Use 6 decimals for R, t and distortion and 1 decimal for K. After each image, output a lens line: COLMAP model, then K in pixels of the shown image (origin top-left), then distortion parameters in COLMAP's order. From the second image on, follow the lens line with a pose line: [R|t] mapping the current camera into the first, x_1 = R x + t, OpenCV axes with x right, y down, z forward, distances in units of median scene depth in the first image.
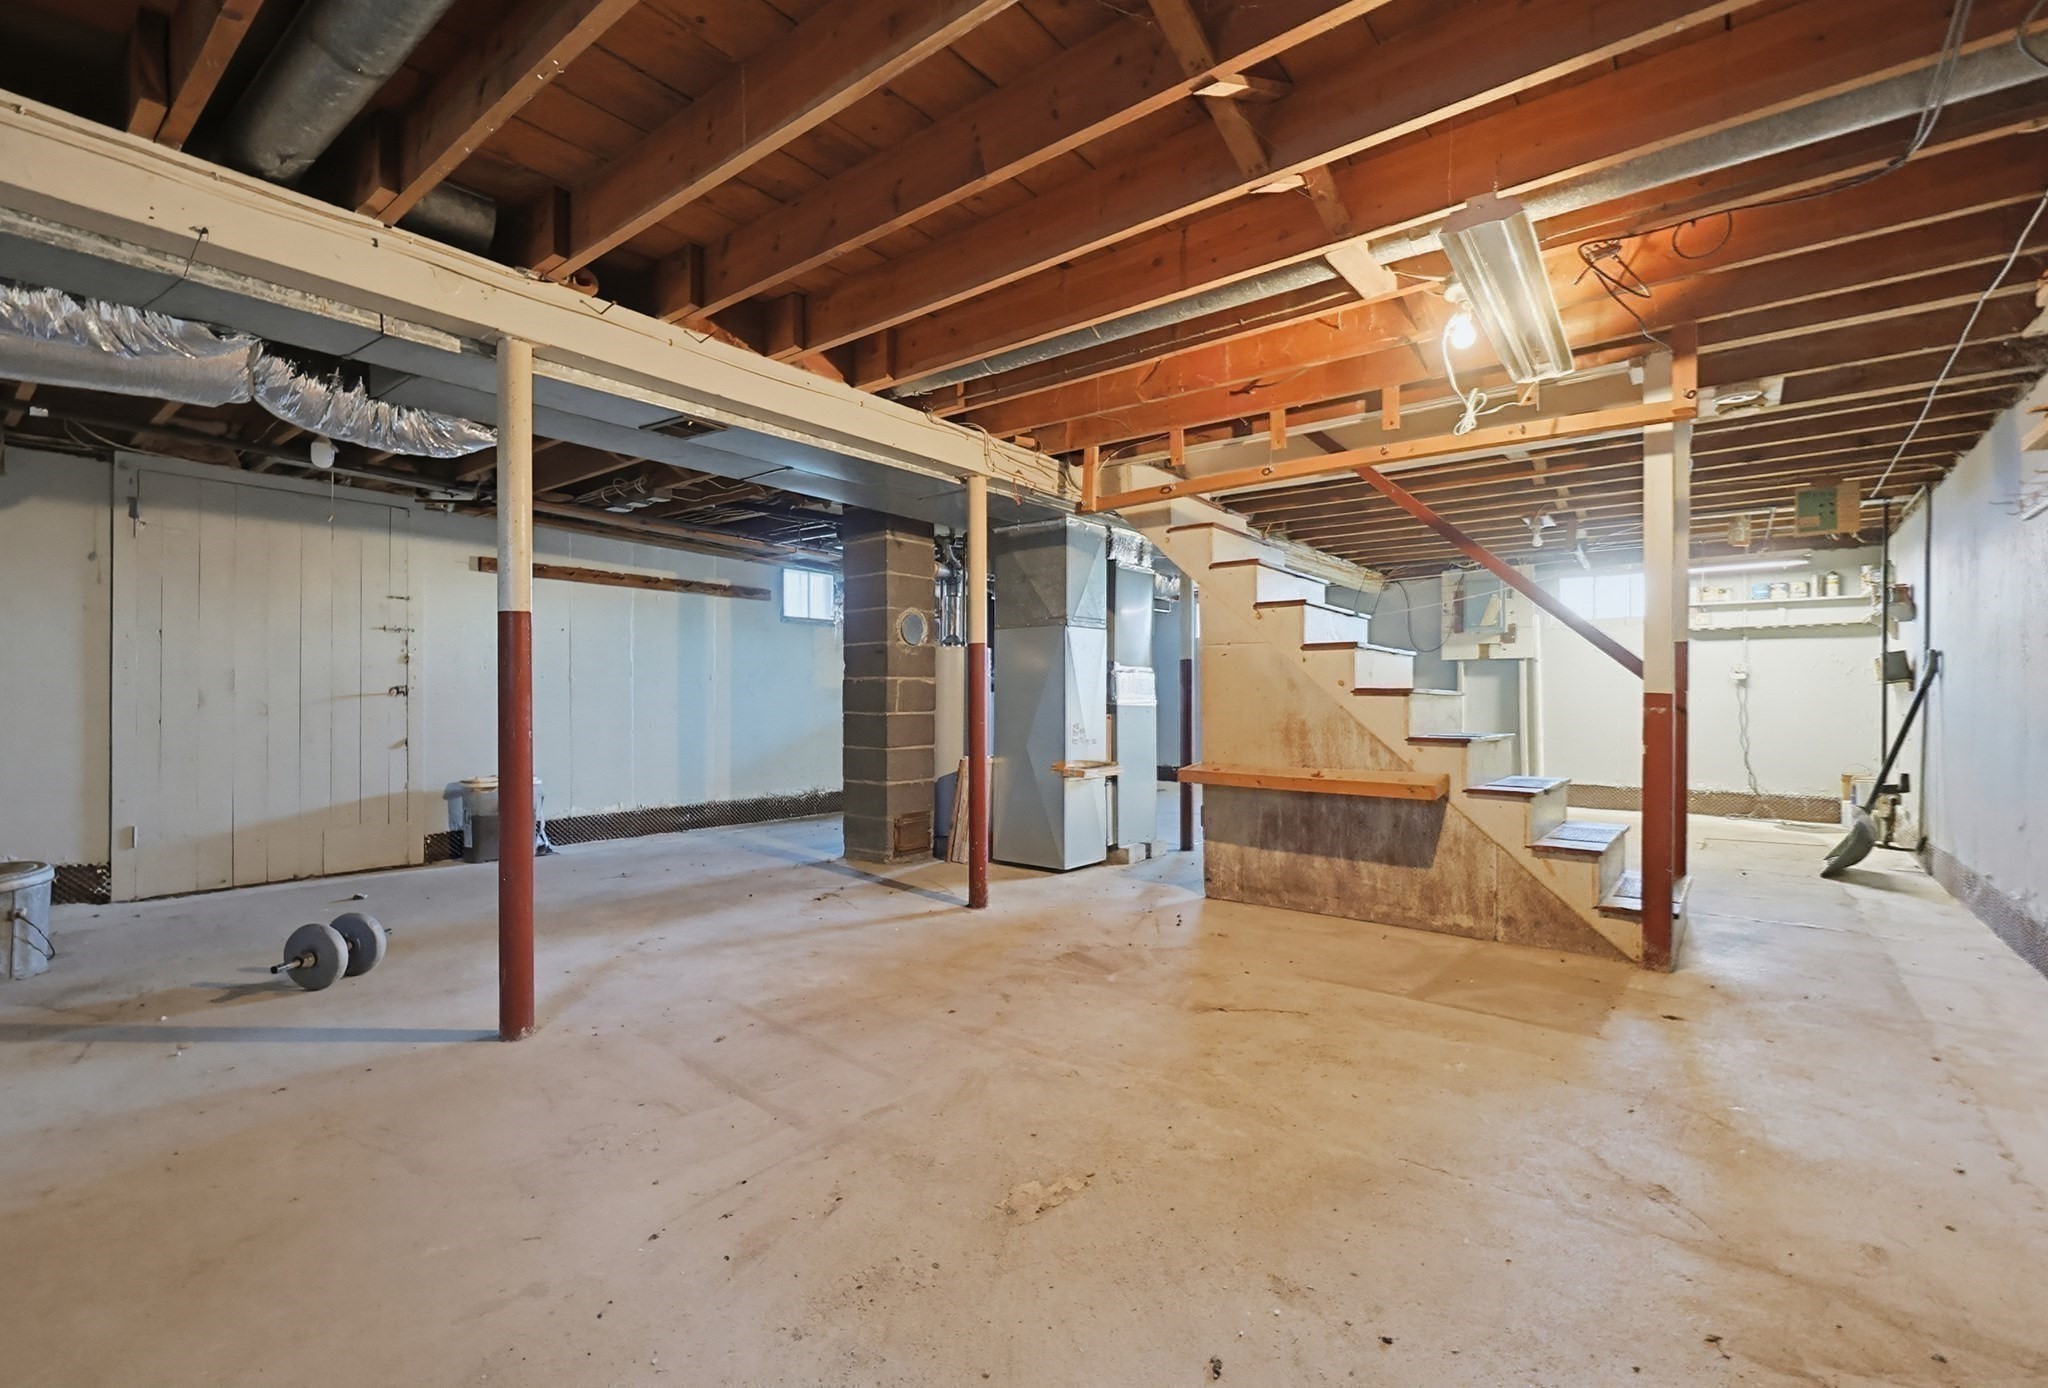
lens RADIAL K [[904.2, 0, 1036.6], [0, 904.2, 706.1], [0, 0, 1]] dist [-0.001414, -0.000101]
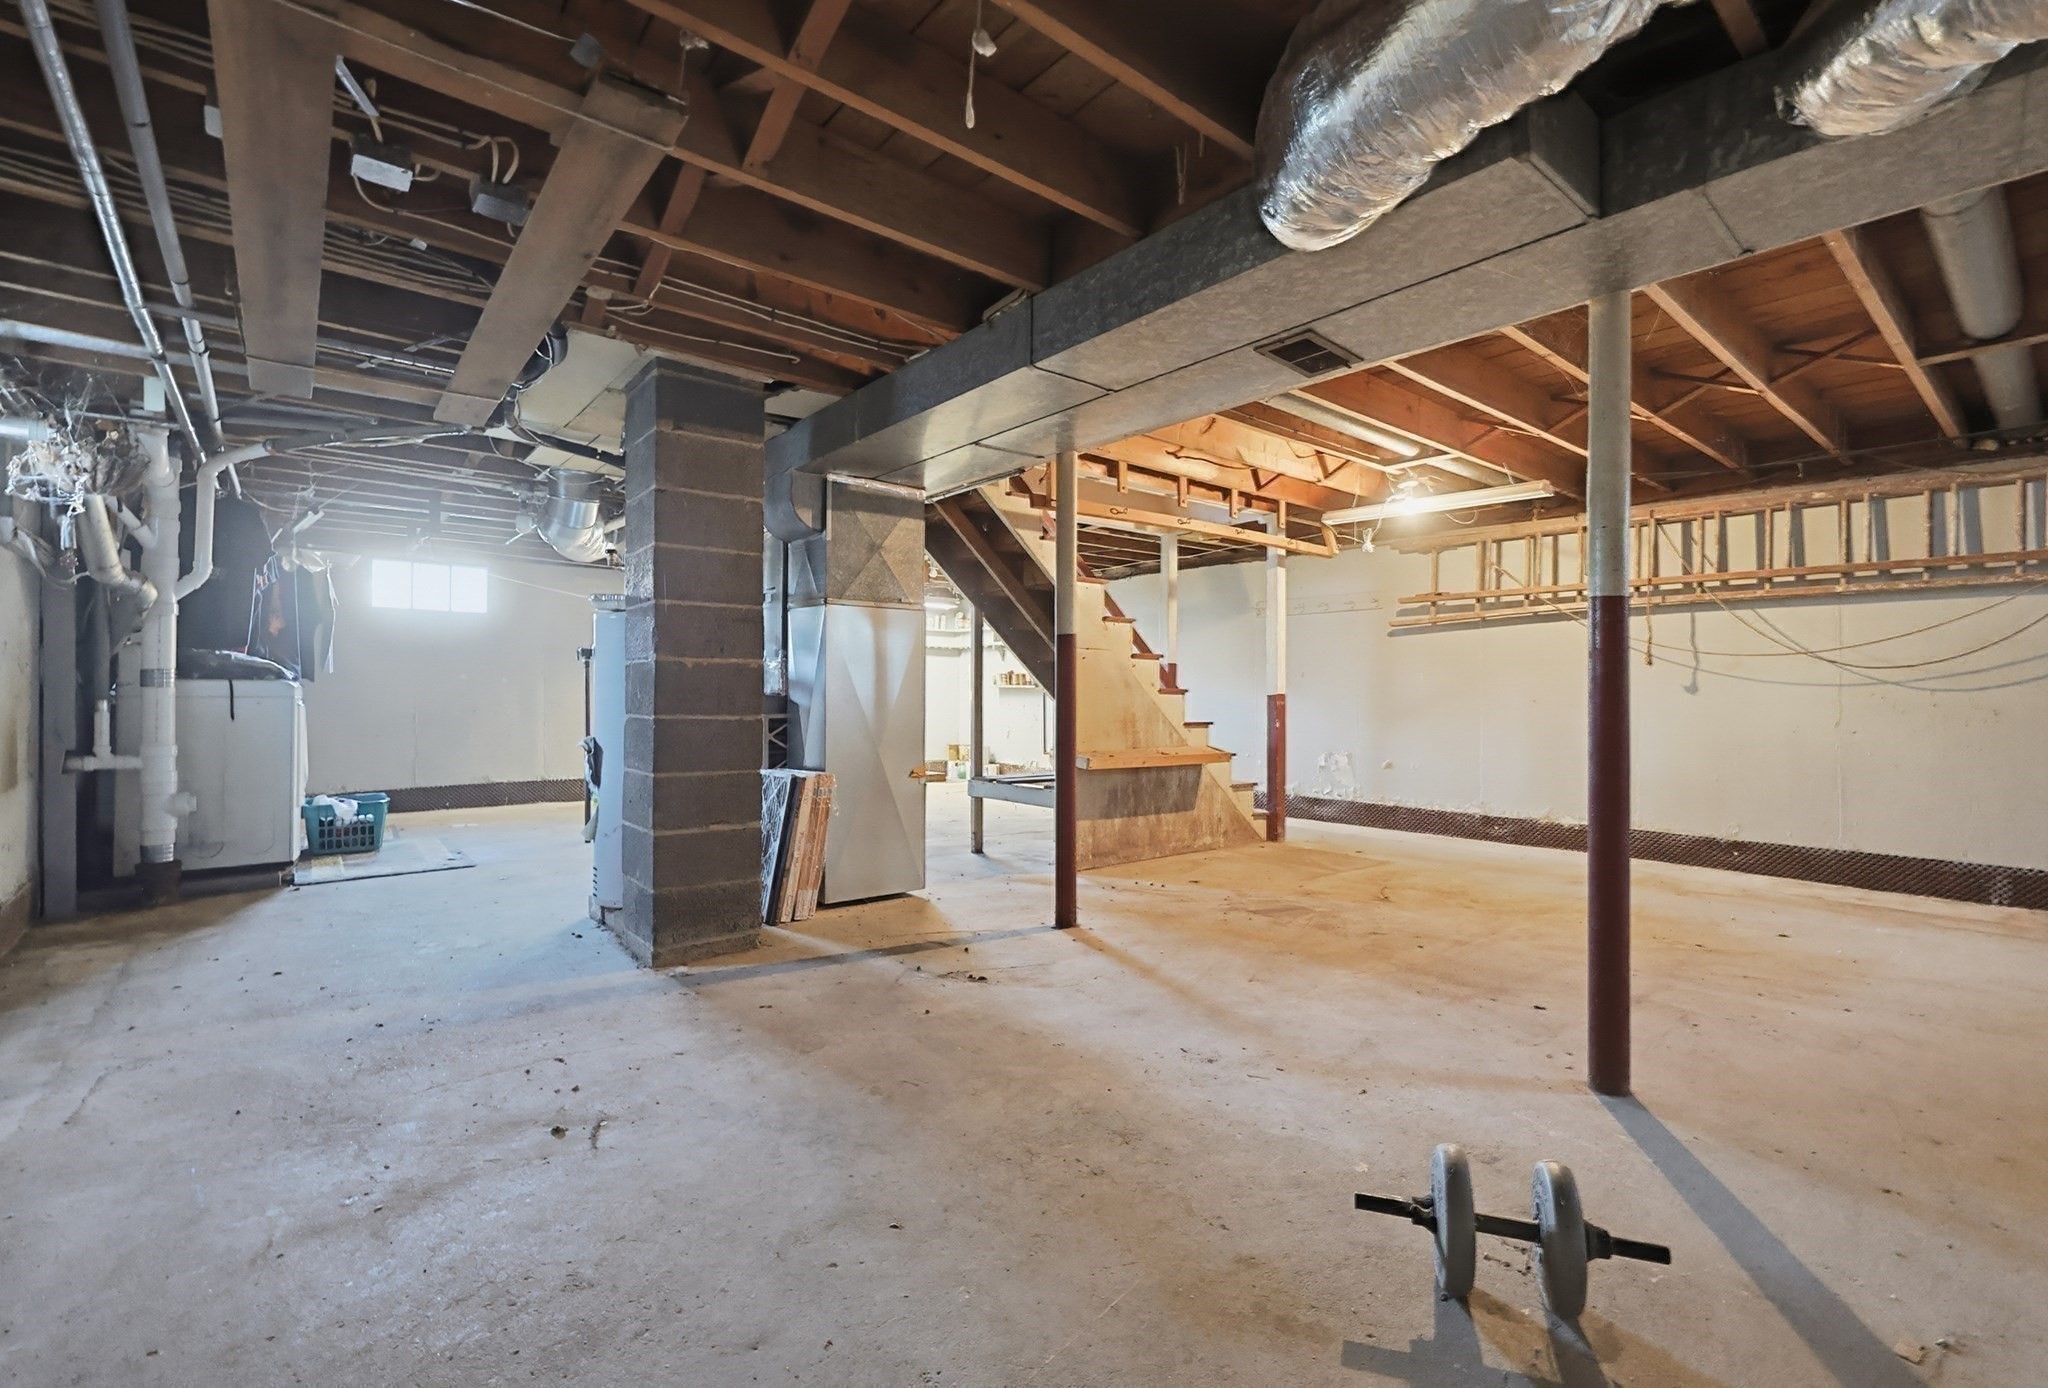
lens RADIAL K [[904.2, 0, 1038.1], [0, 904.2, 689.8], [0, 0, 1]] dist [-0.001414, -0.000101]
pose [[0.193831, 0.008819, 0.980995, -1.086985], [-0.001958, 0.999961, -0.008603, -0.005886], [-0.981033, -0.000253, 0.193840, 0.968639]]
